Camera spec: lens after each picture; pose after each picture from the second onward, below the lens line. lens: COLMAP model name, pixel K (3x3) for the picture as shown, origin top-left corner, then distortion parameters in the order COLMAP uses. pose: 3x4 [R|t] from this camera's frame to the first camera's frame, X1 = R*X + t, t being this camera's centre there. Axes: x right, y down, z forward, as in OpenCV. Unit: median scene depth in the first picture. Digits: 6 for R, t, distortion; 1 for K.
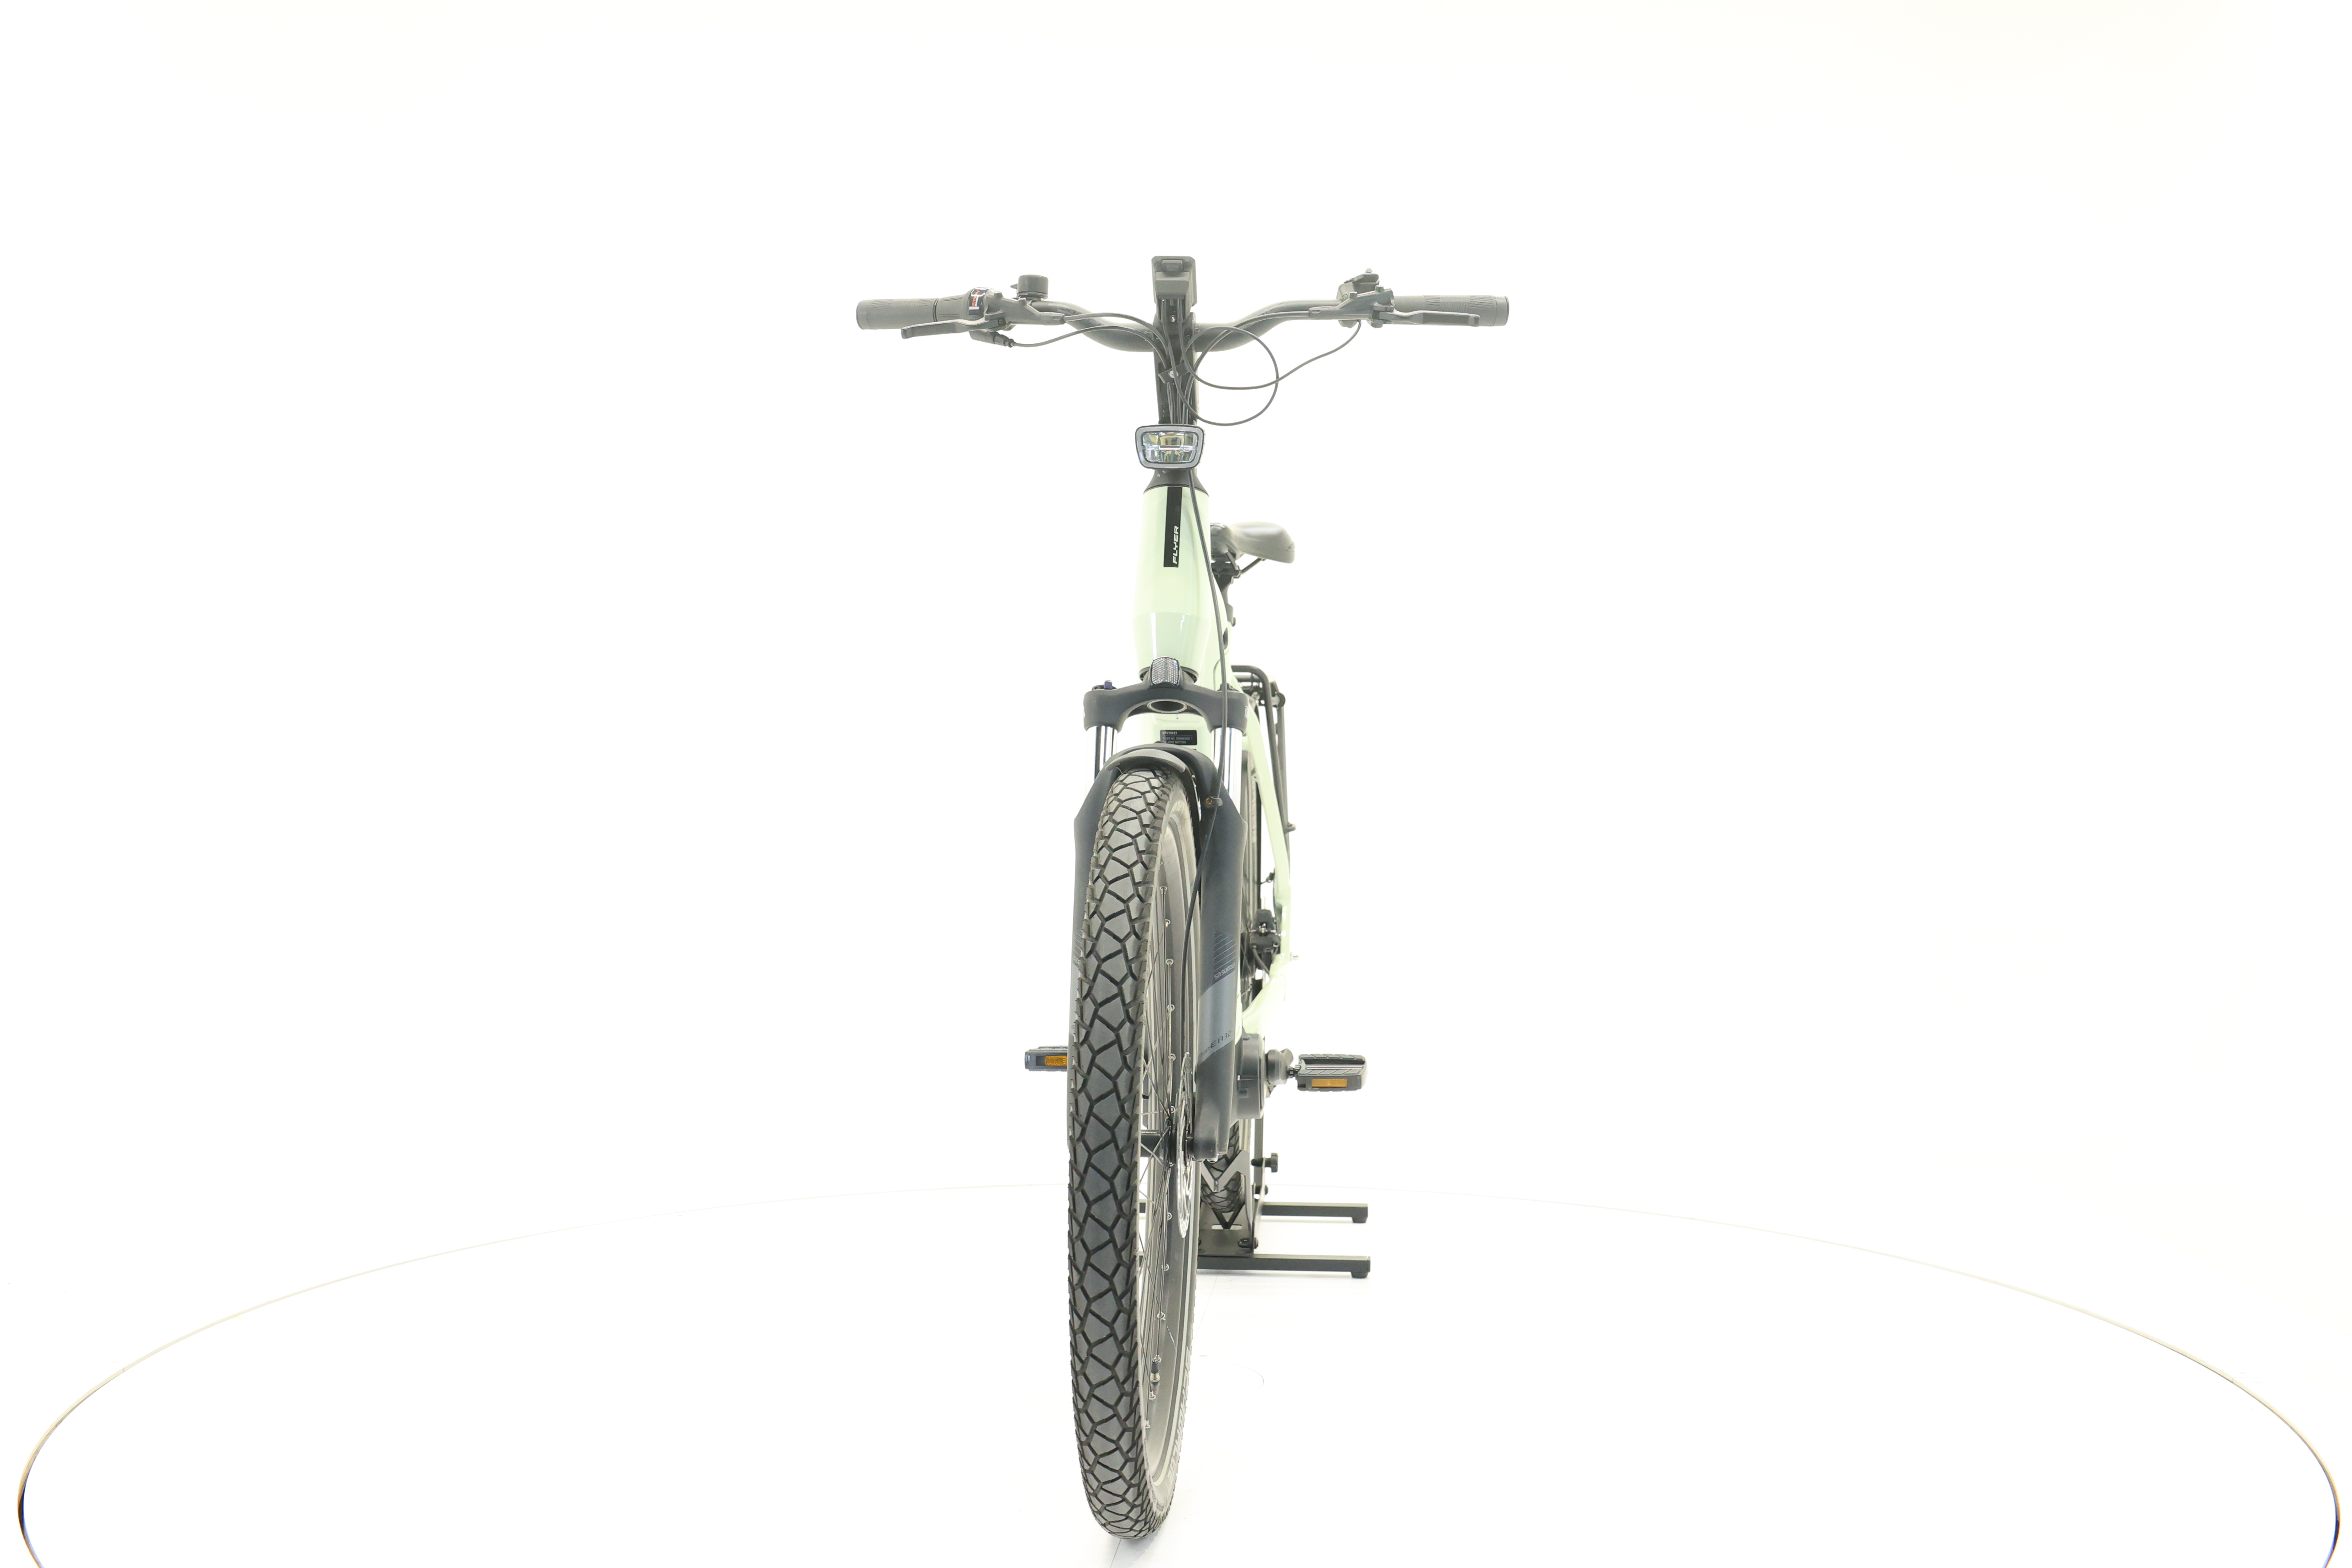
lens RADIAL K [[2505.4, 0, 1179.3], [0, 2505.4, 790.0], [0, 0, 1]] dist [-0.011569, 0.000000]
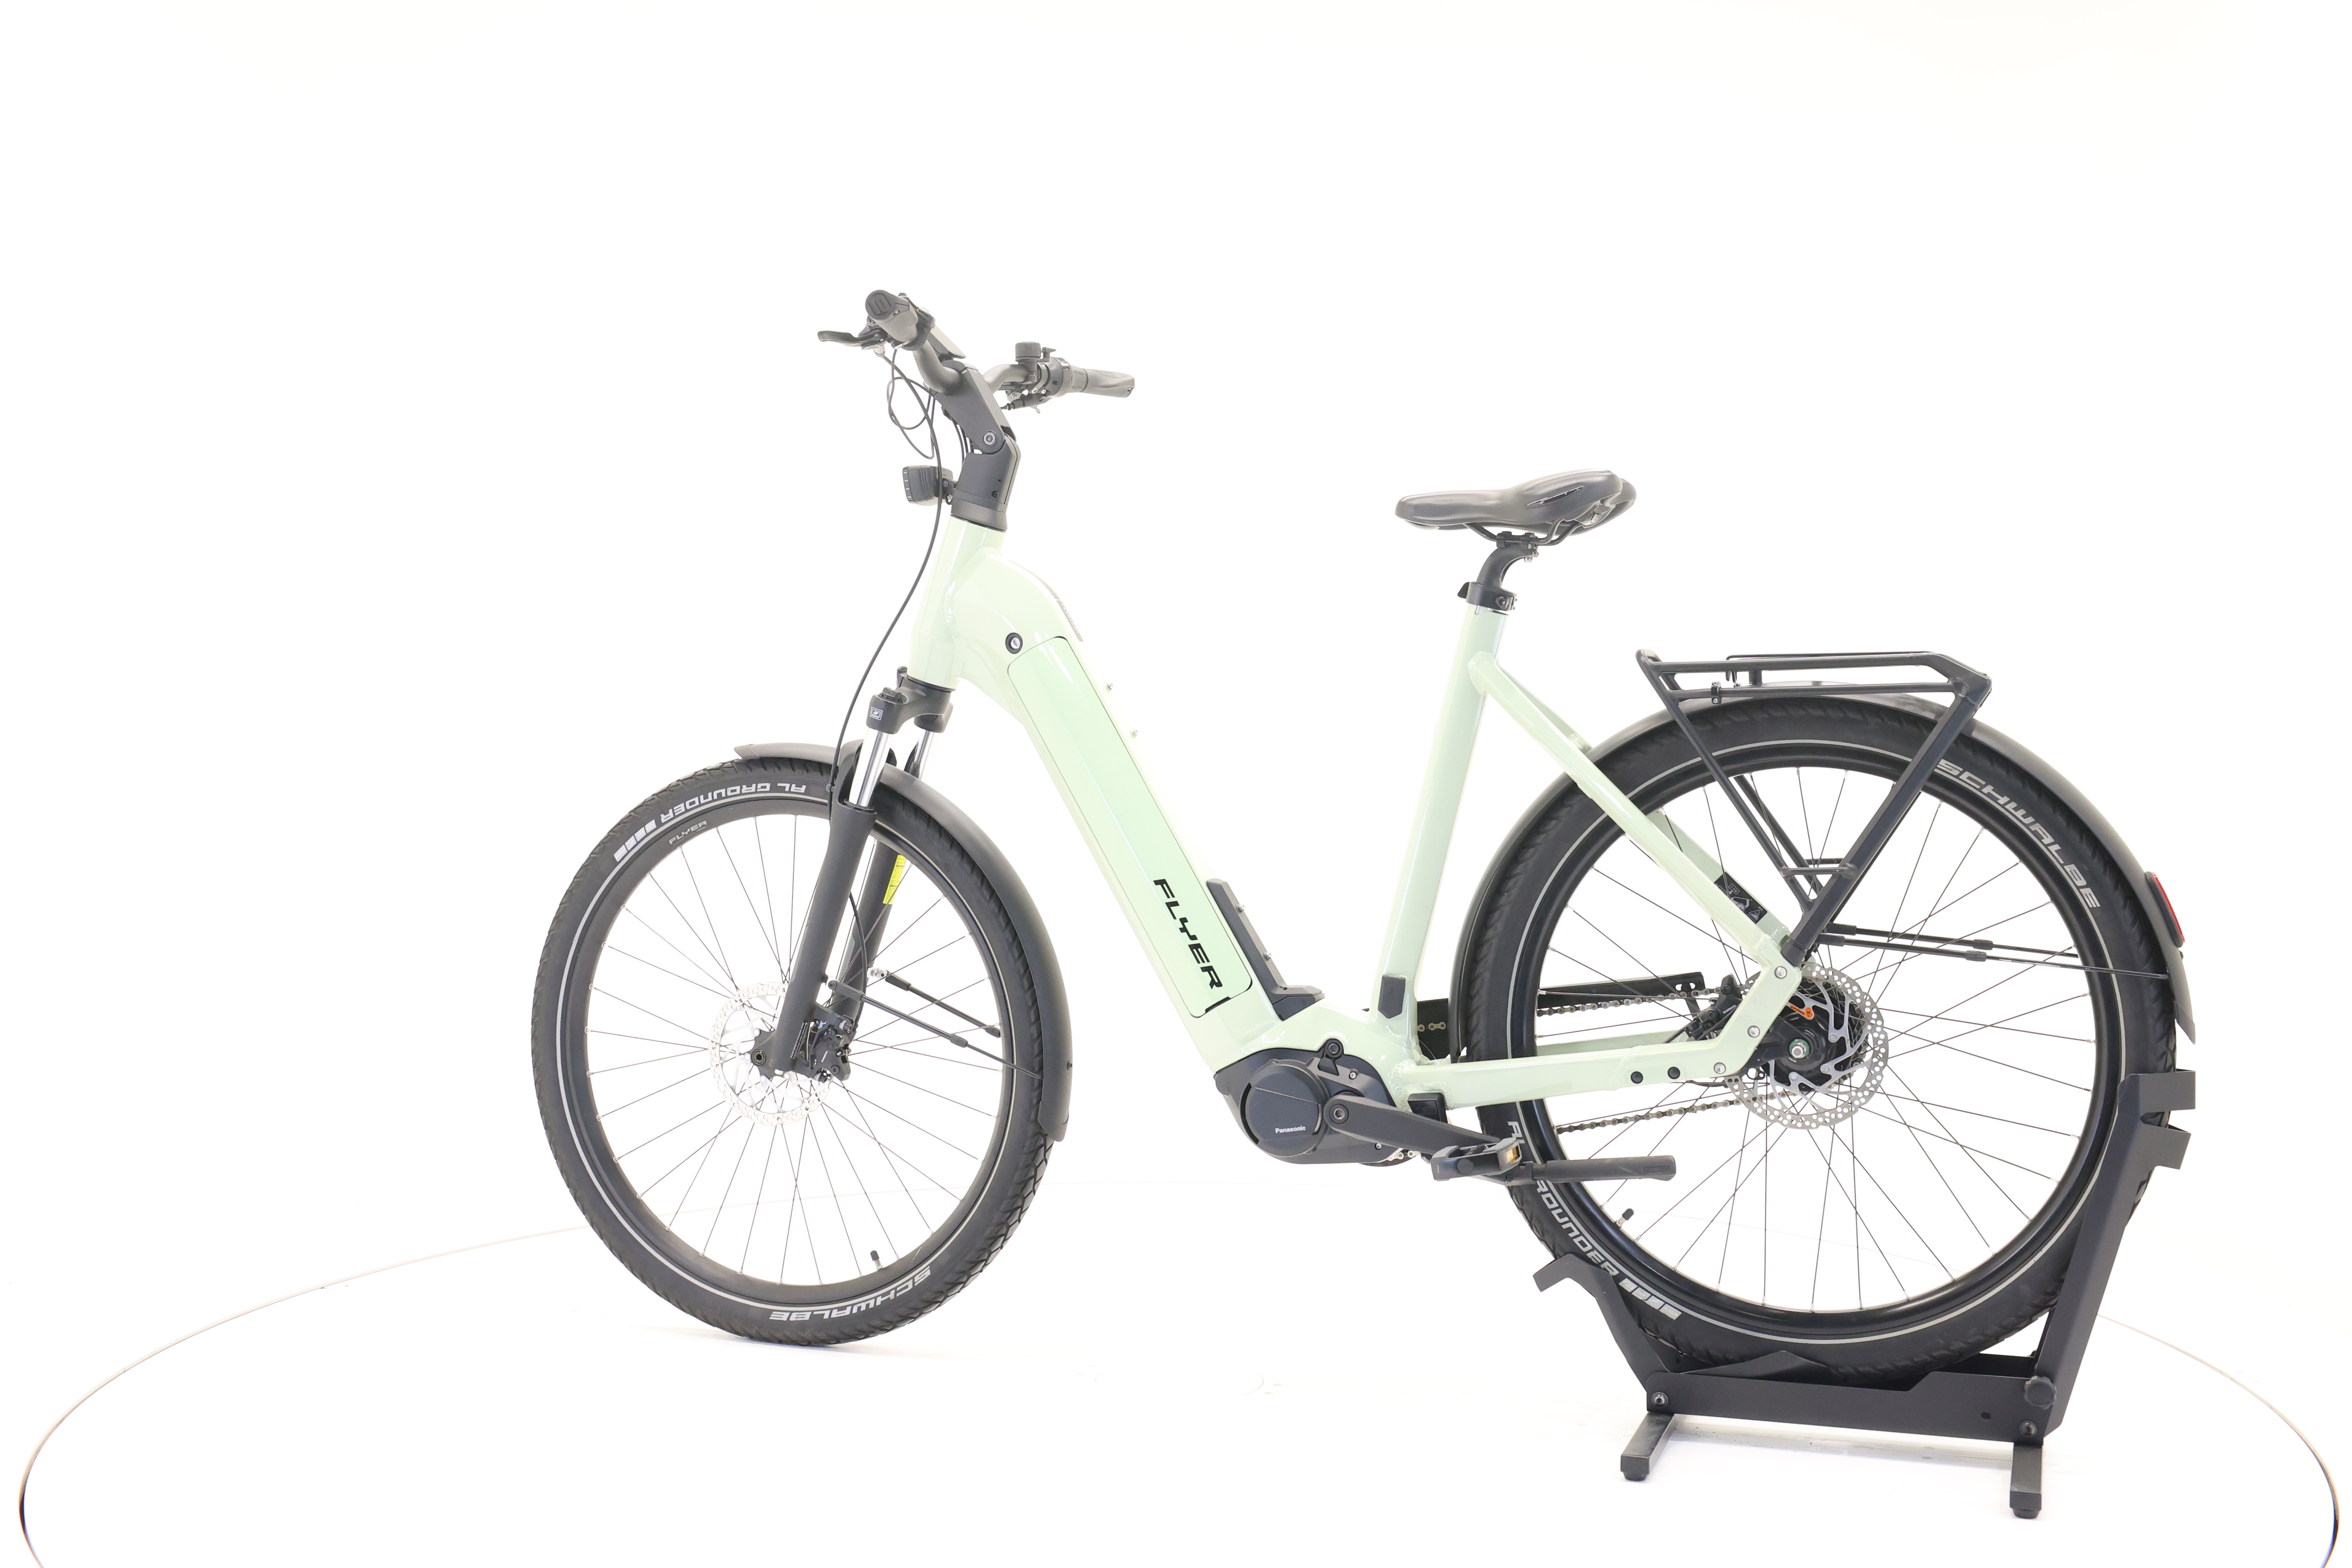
lens RADIAL K [[2505.4, 0, 1179.3], [0, 2505.4, 777.5], [0, 0, 1]] dist [-0.011569, 0.000000]
pose [[-0.259816, 0.014800, -0.965545, 1.075740], [-0.029585, 0.999291, 0.023278, -0.031325], [0.965205, 0.034614, -0.259194, 1.398736]]
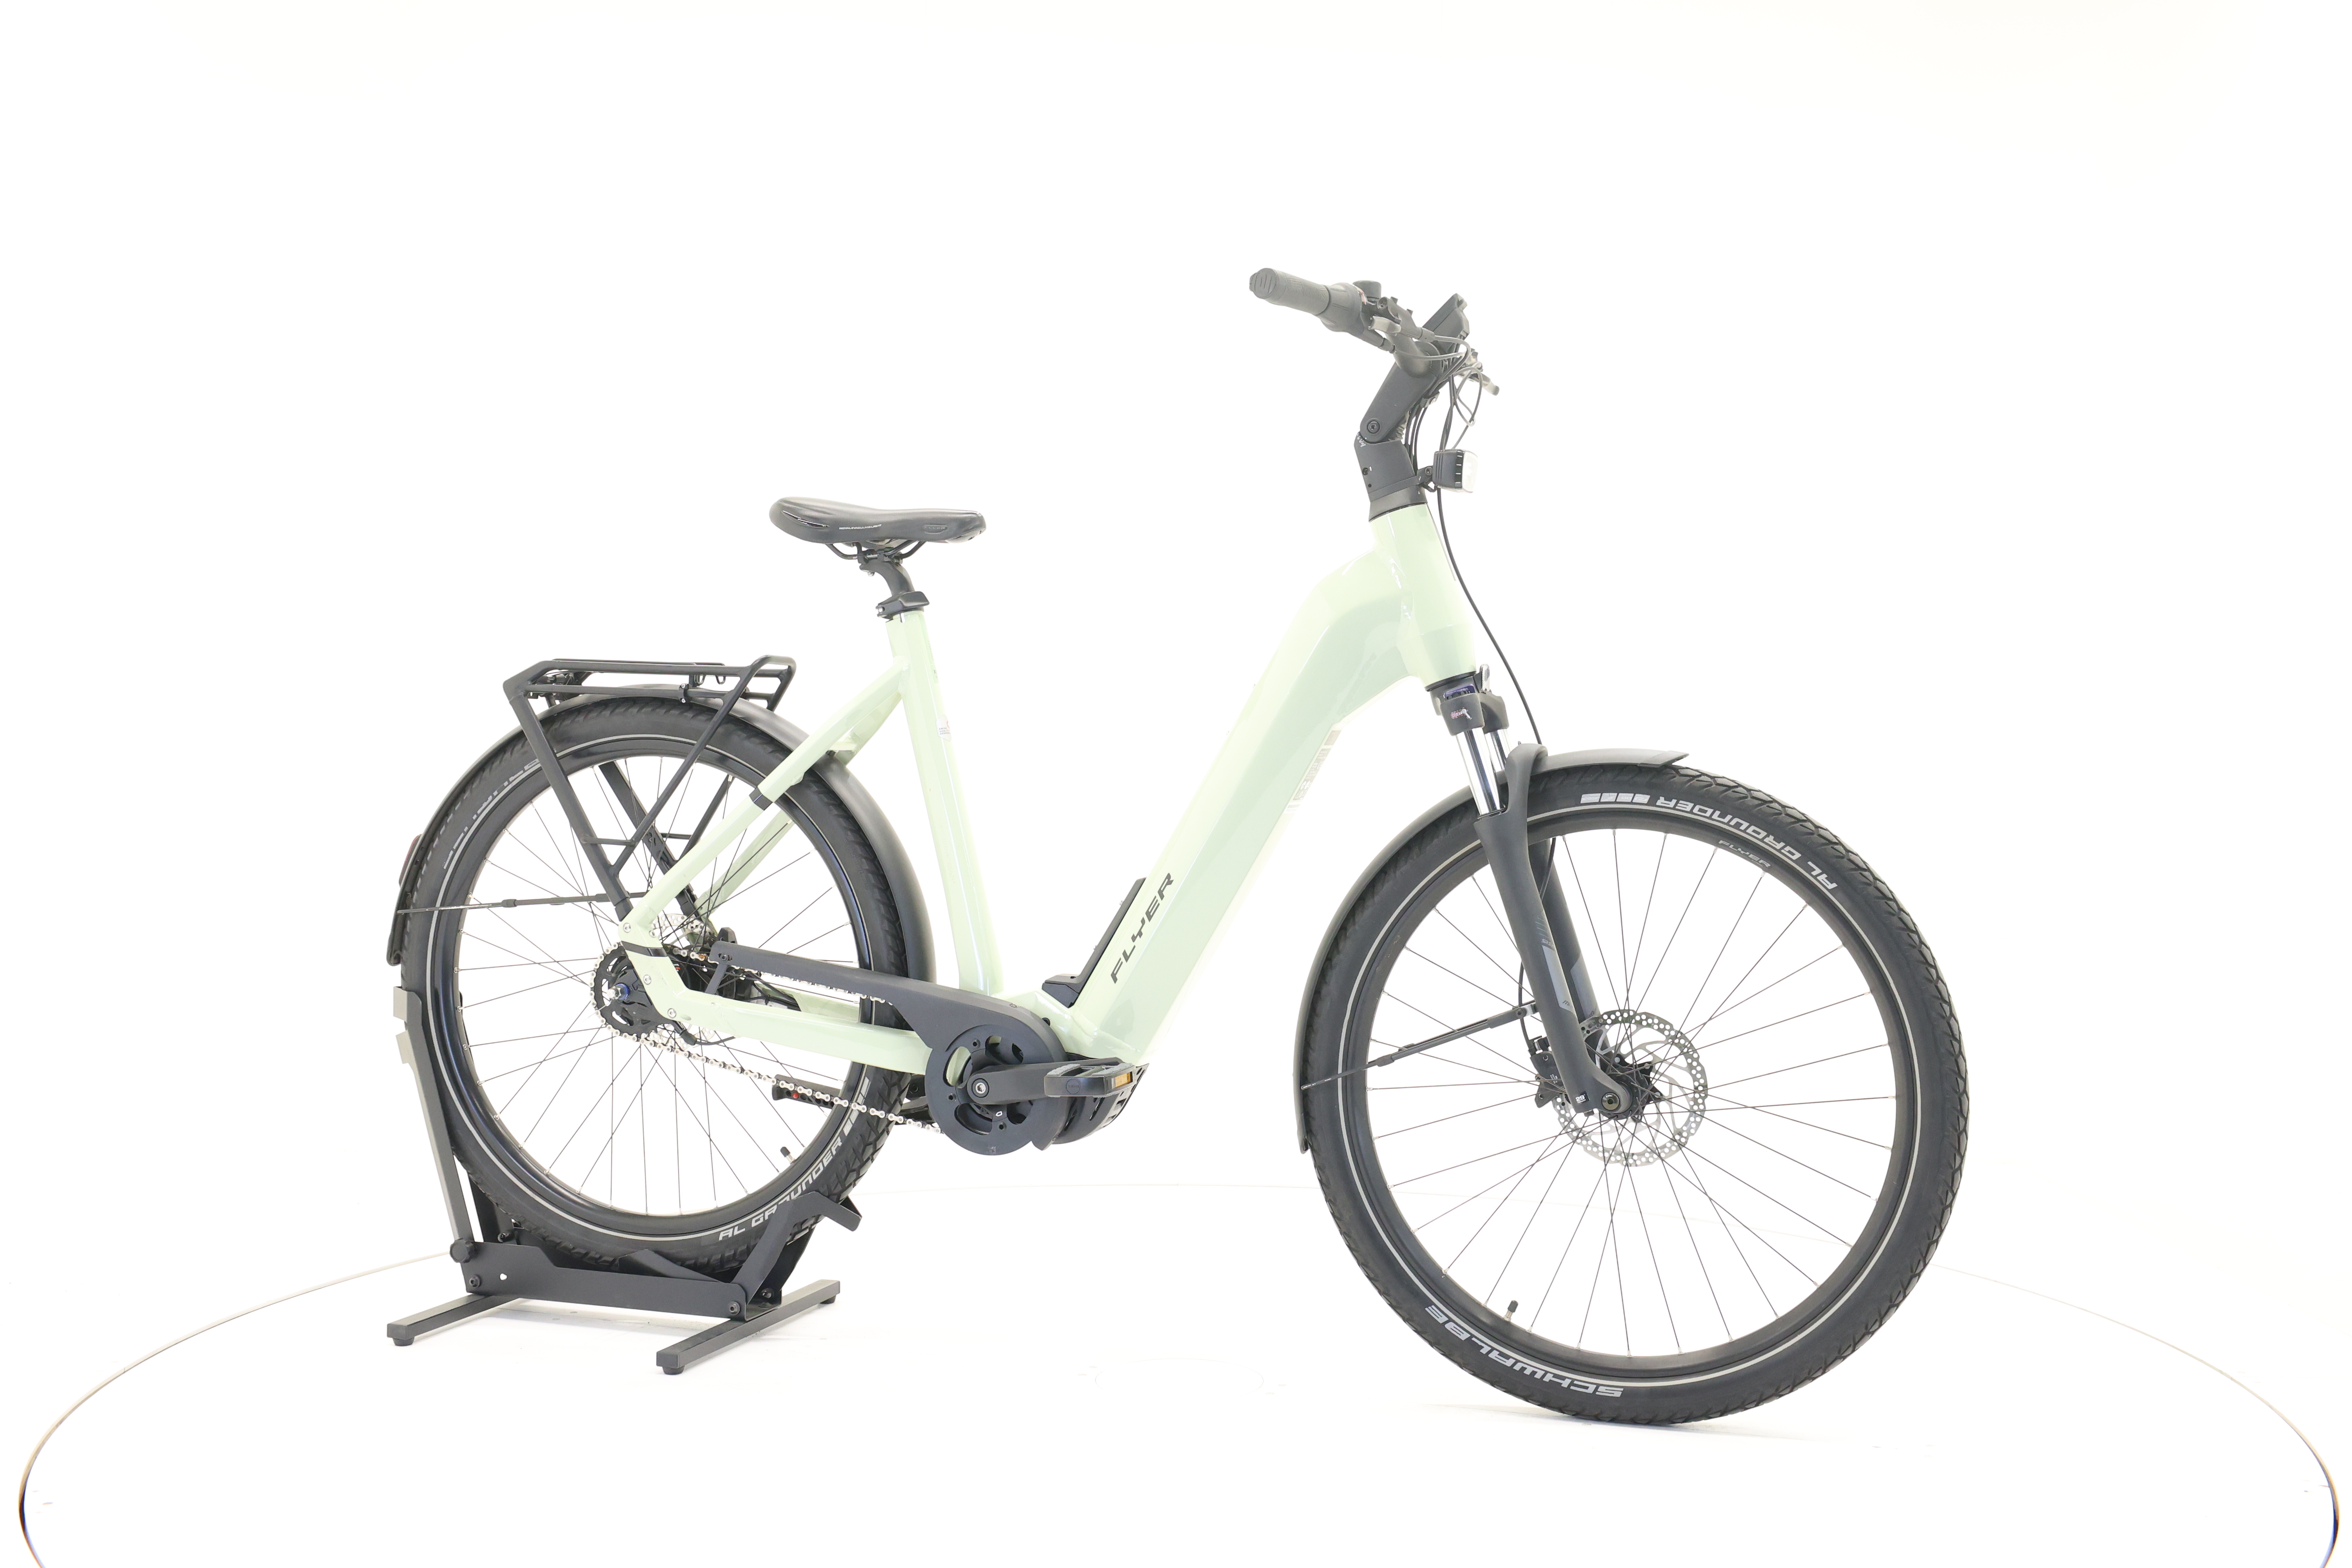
lens RADIAL K [[2505.4, 0, 1179.6], [0, 2505.4, 781.7], [0, 0, 1]] dist [-0.011569, 0.000000]
pose [[0.254263, -0.023518, 0.966849, -1.074394], [0.020985, 0.999603, 0.018796, -0.024448], [-0.966907, 0.015510, 0.254655, 0.829483]]
